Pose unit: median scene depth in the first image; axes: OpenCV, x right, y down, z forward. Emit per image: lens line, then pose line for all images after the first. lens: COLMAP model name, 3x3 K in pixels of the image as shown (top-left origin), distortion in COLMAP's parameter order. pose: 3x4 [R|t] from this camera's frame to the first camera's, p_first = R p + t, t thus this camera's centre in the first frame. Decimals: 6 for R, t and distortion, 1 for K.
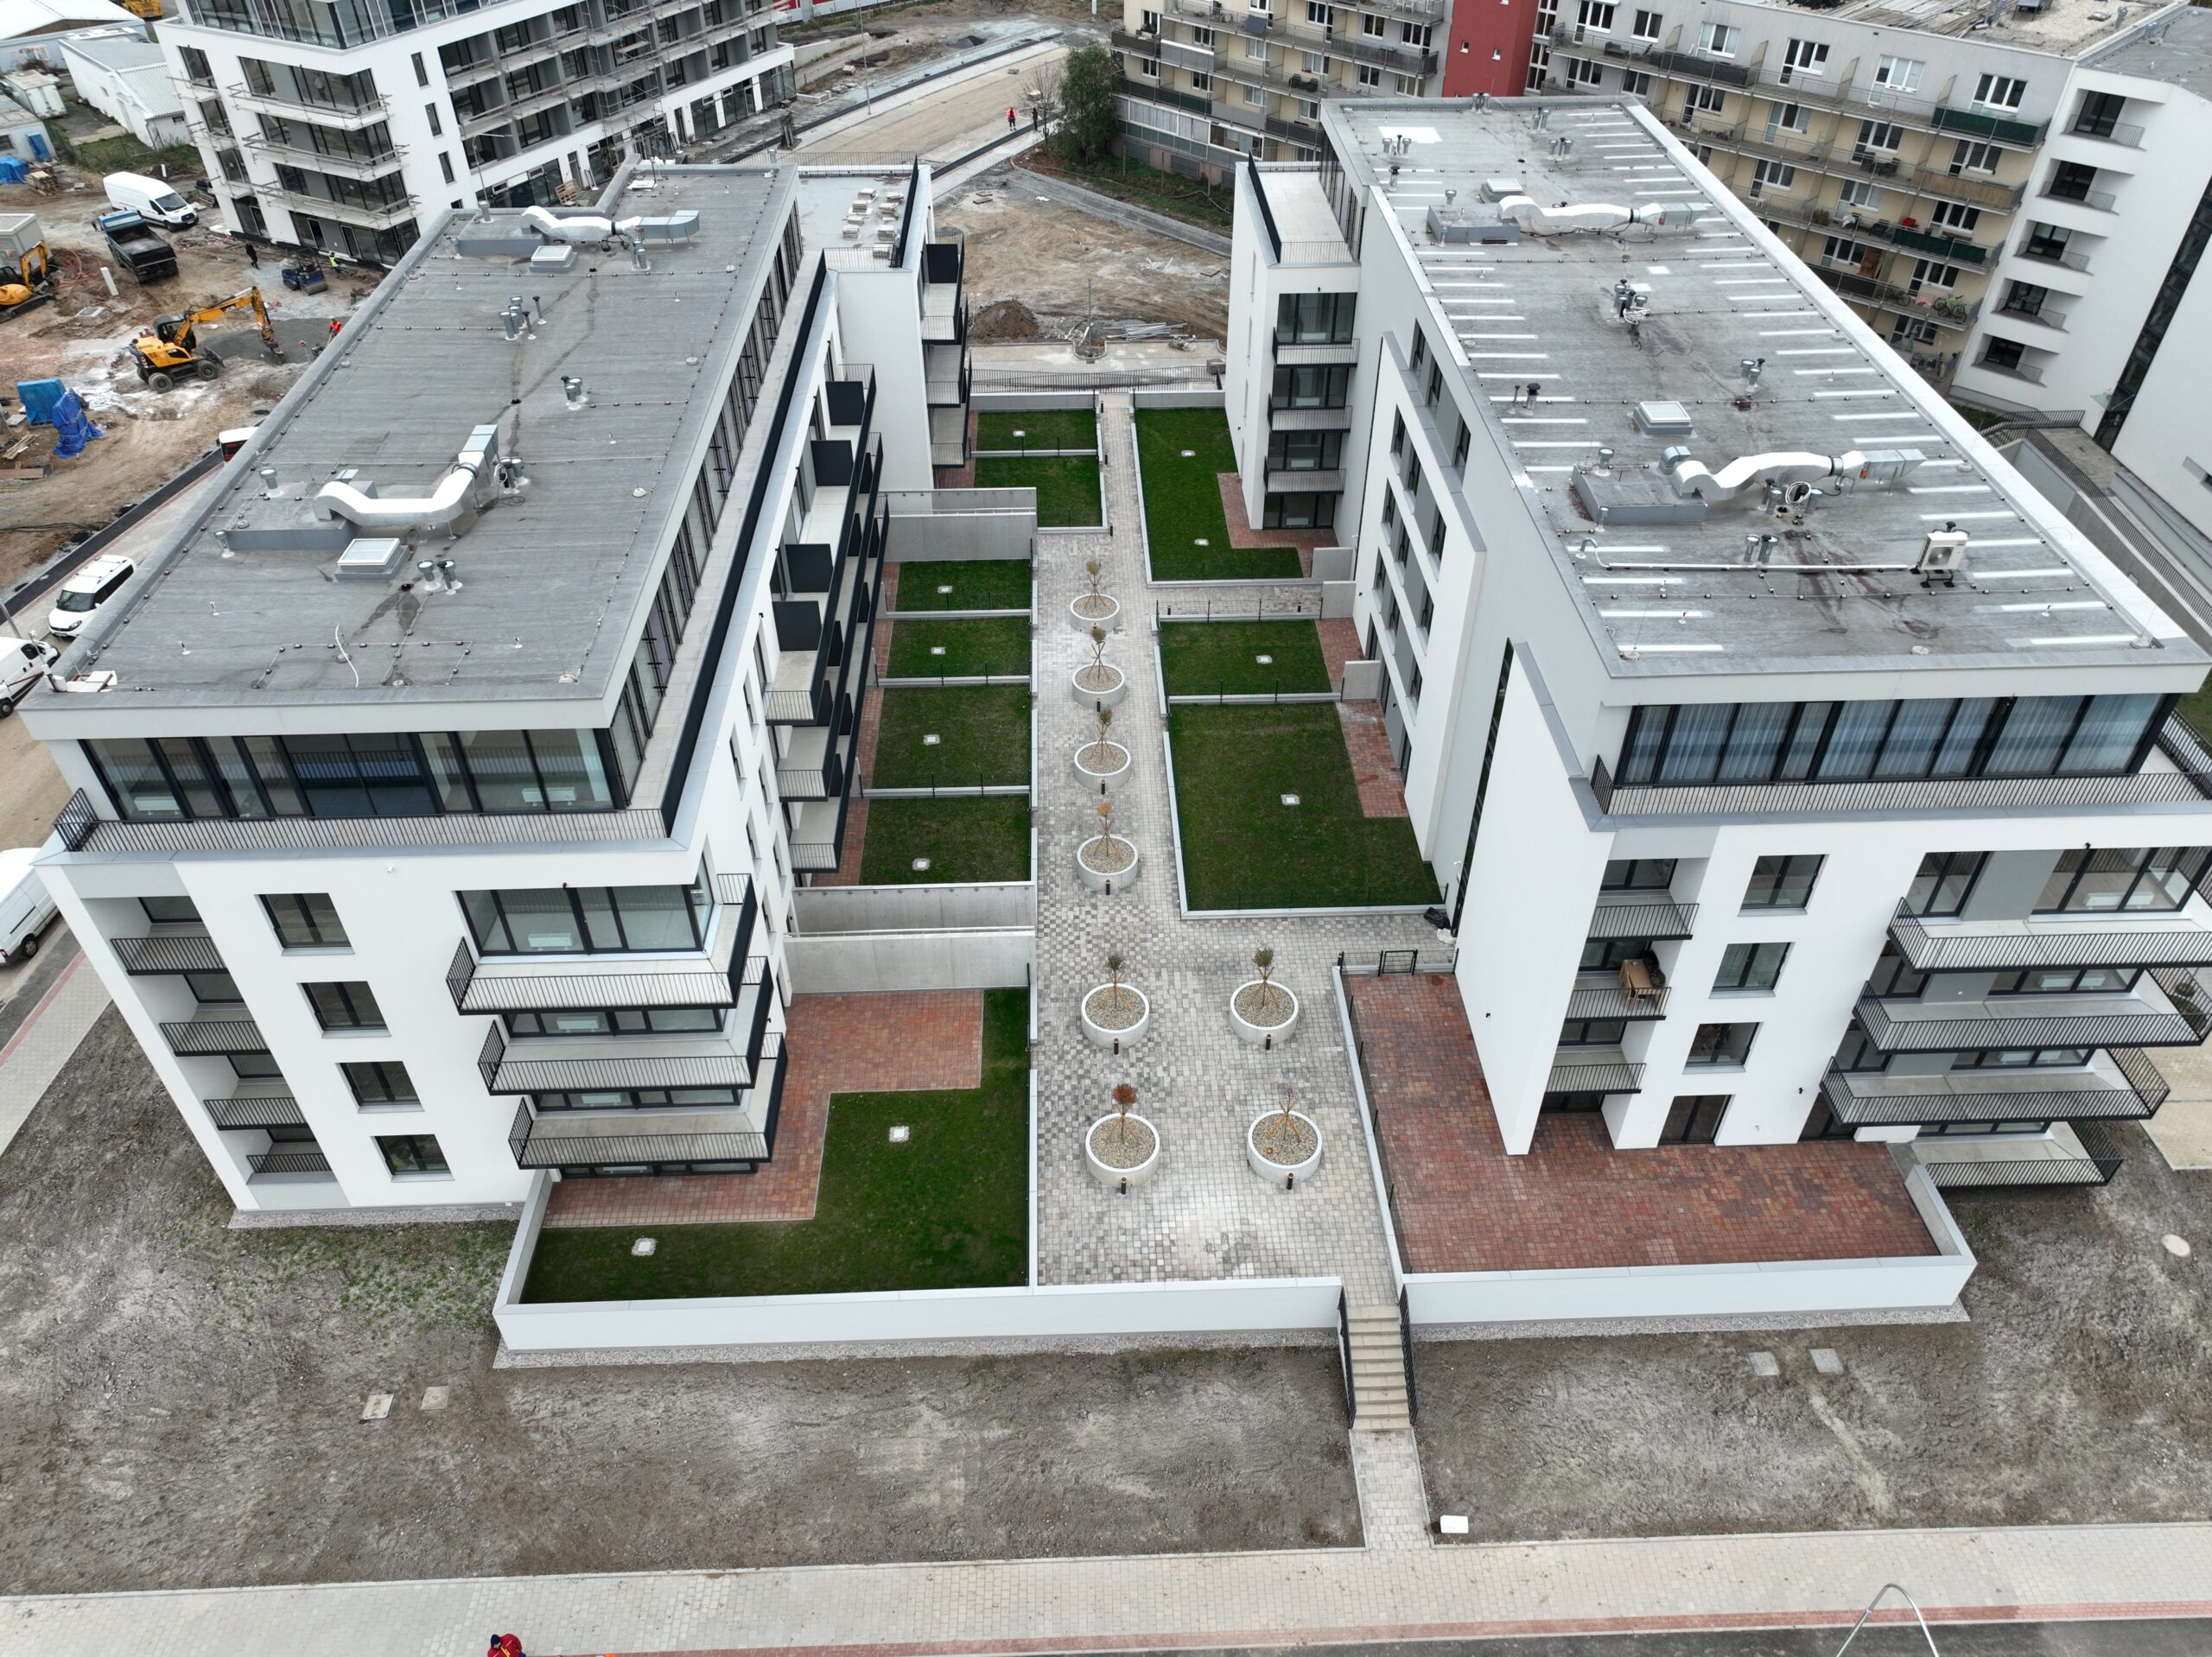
lens RADIAL K [[1552.6, 0, 1110.0], [0, 1552.6, 821.6], [0, 0, 1]] dist [-0.000816, 0.015991]
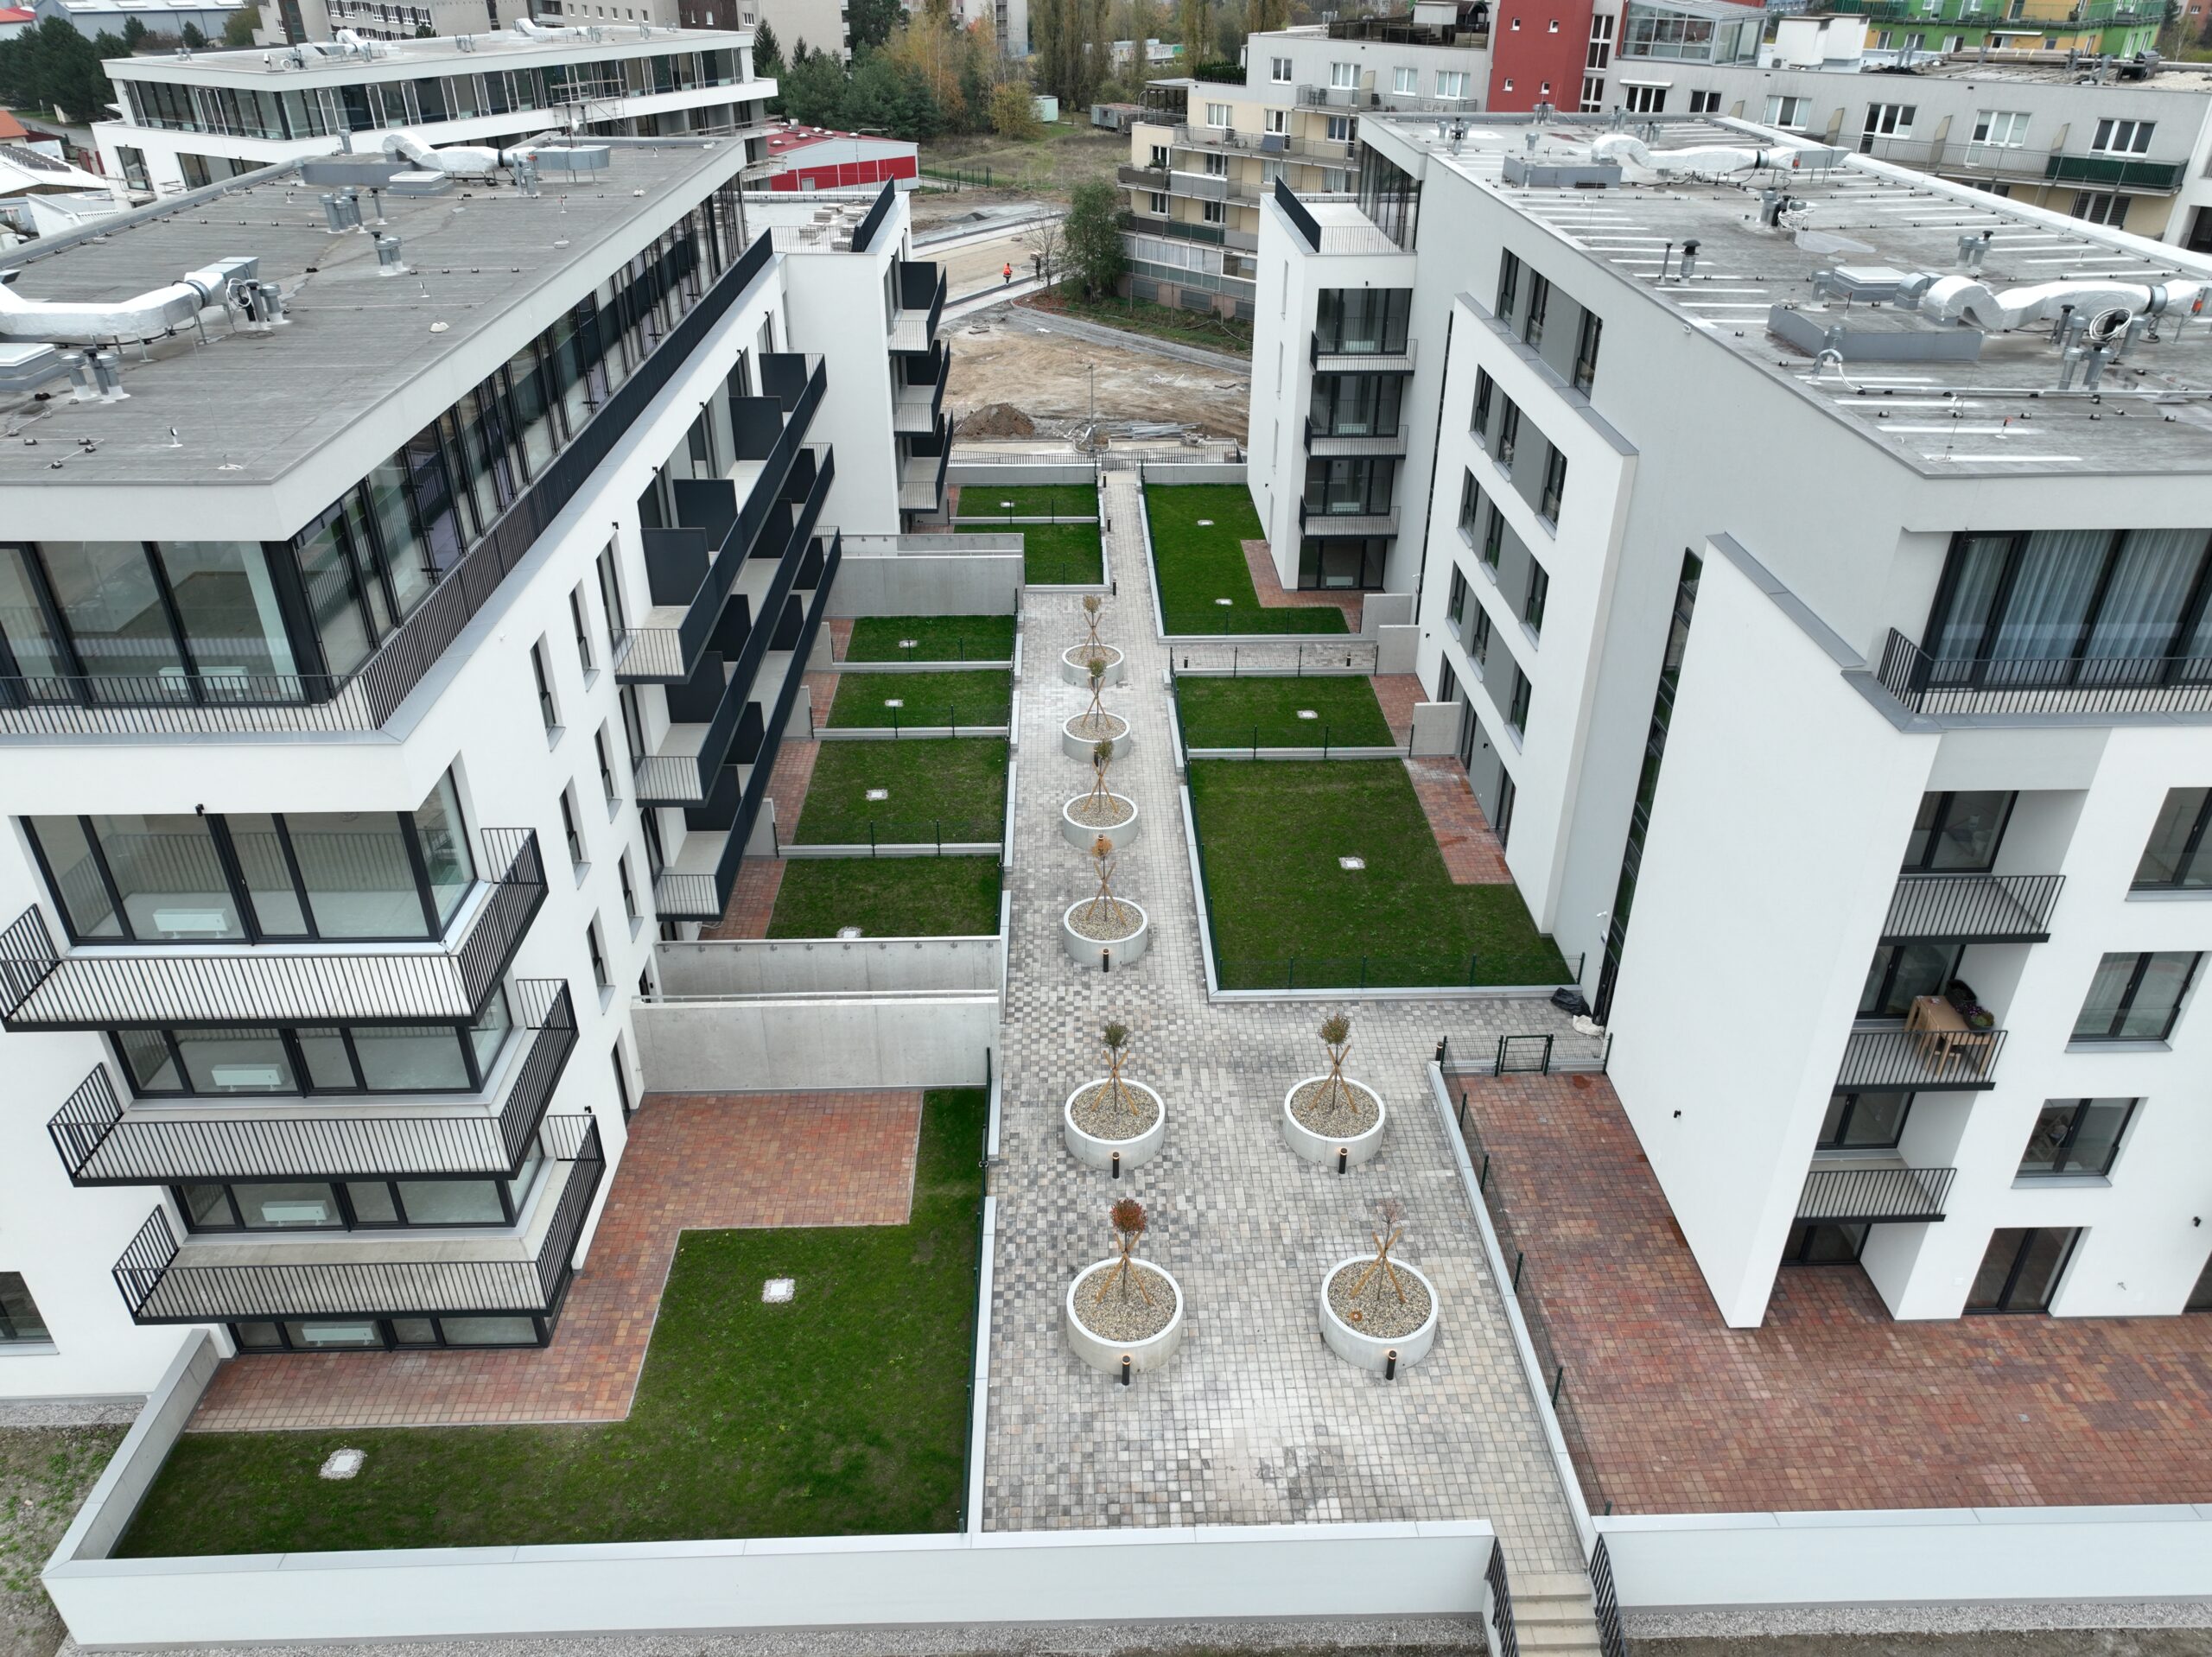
lens RADIAL K [[1552.6, 0, 1109.6], [0, 1552.6, 824.7], [0, 0, 1]] dist [-0.000816, 0.015991]
pose [[0.999974, 0.006779, -0.002600, 0.002122], [-0.007119, 0.985814, -0.167688, 0.115706], [0.001426, 0.167702, 0.985837, 0.324454]]
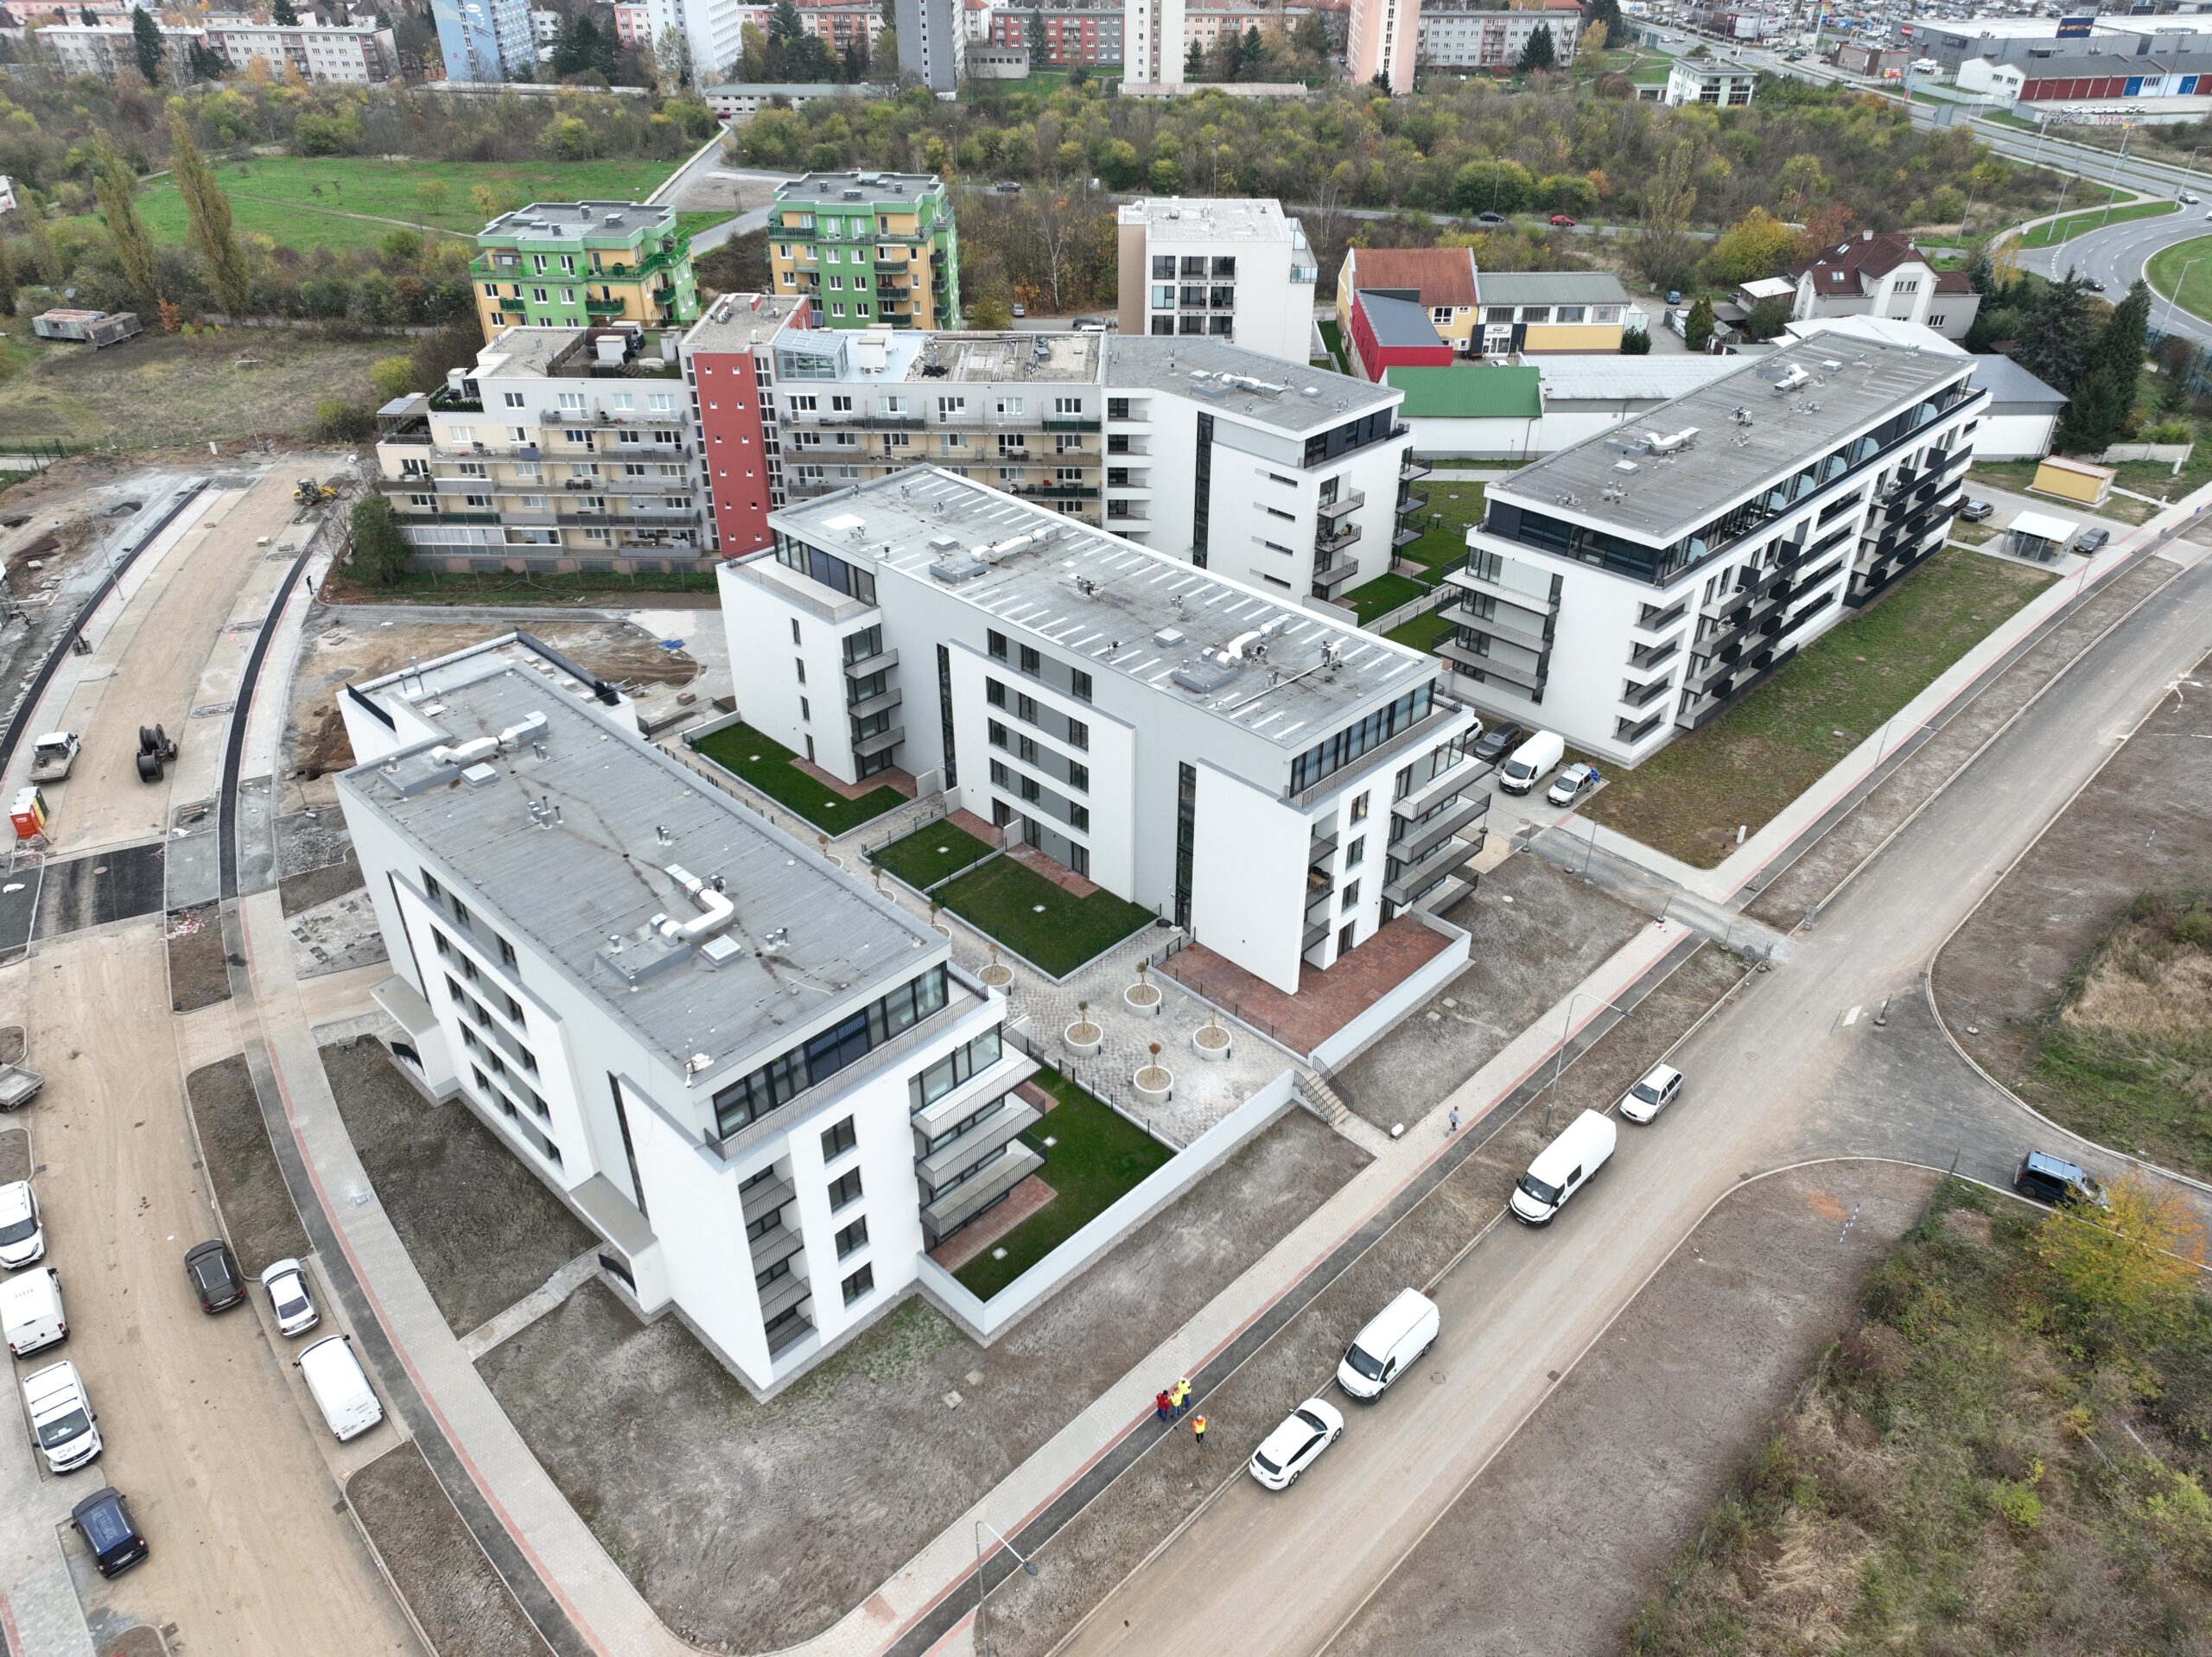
lens RADIAL K [[1552.6, 0, 1115.4], [0, 1552.6, 824.5], [0, 0, 1]] dist [-0.000816, 0.015991]
pose [[0.723455, -0.373446, 0.580647, -0.945853], [0.440945, 0.897110, 0.027587, -0.131672], [-0.531206, 0.236076, 0.813688, -0.530201]]
